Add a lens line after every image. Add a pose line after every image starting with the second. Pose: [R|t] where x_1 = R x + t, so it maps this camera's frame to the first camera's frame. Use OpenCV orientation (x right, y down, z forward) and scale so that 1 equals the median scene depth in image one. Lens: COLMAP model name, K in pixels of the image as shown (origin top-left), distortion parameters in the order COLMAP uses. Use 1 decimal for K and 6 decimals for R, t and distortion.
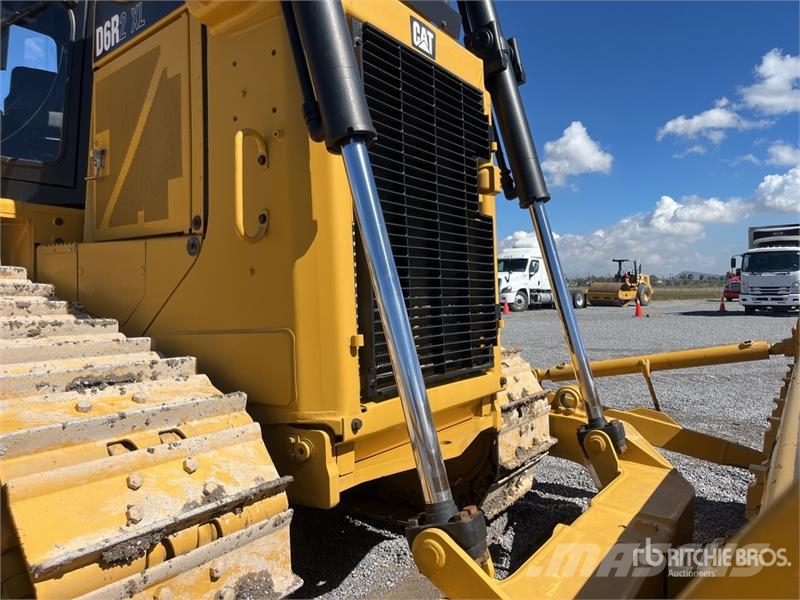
lens RADIAL K [[605.4, 0, 400.0], [0, 605.4, 300.0], [0, 0, 1]] dist [0.046943, -0.045893]
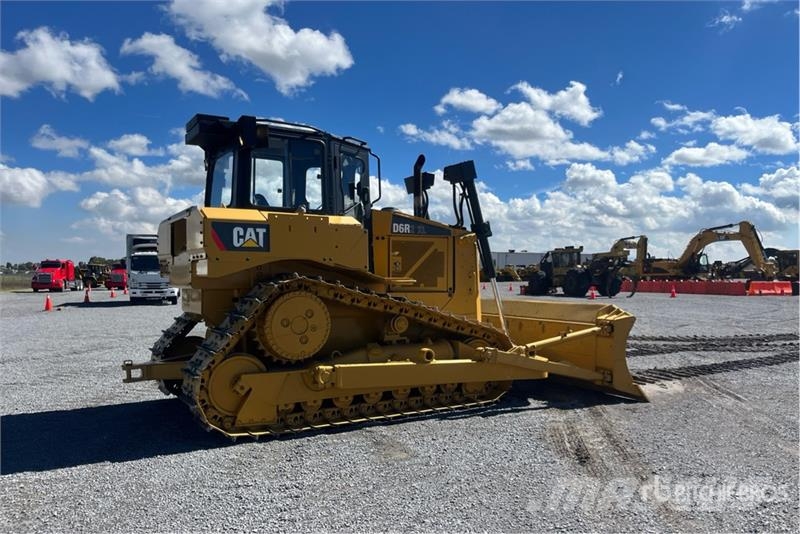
lens RADIAL K [[604.0, 0, 412.9], [0, 604.0, 262.8], [0, 0, 1]] dist [0.044458, -0.005322]
pose [[0.417760, 0.024837, 0.908218, -0.333058], [0.012536, 0.999374, -0.033096, -0.013685], [-0.908471, 0.025211, 0.417187, -0.038748]]
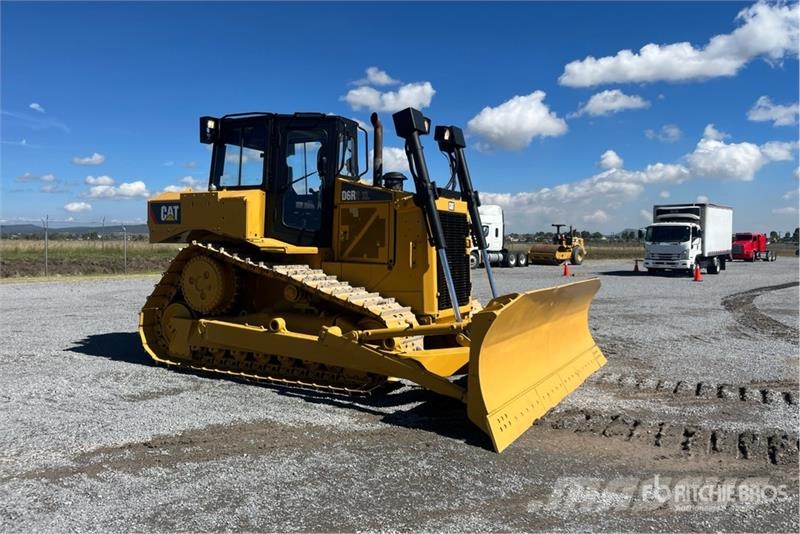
lens RADIAL K [[604.0, 0, 412.9], [0, 604.0, 262.8], [0, 0, 1]] dist [0.044458, -0.005322]
pose [[0.994973, 0.015163, 0.098991, -0.044619], [-0.016877, 0.999721, 0.016502, -0.014273], [-0.098713, -0.018090, 0.994951, -0.206860]]
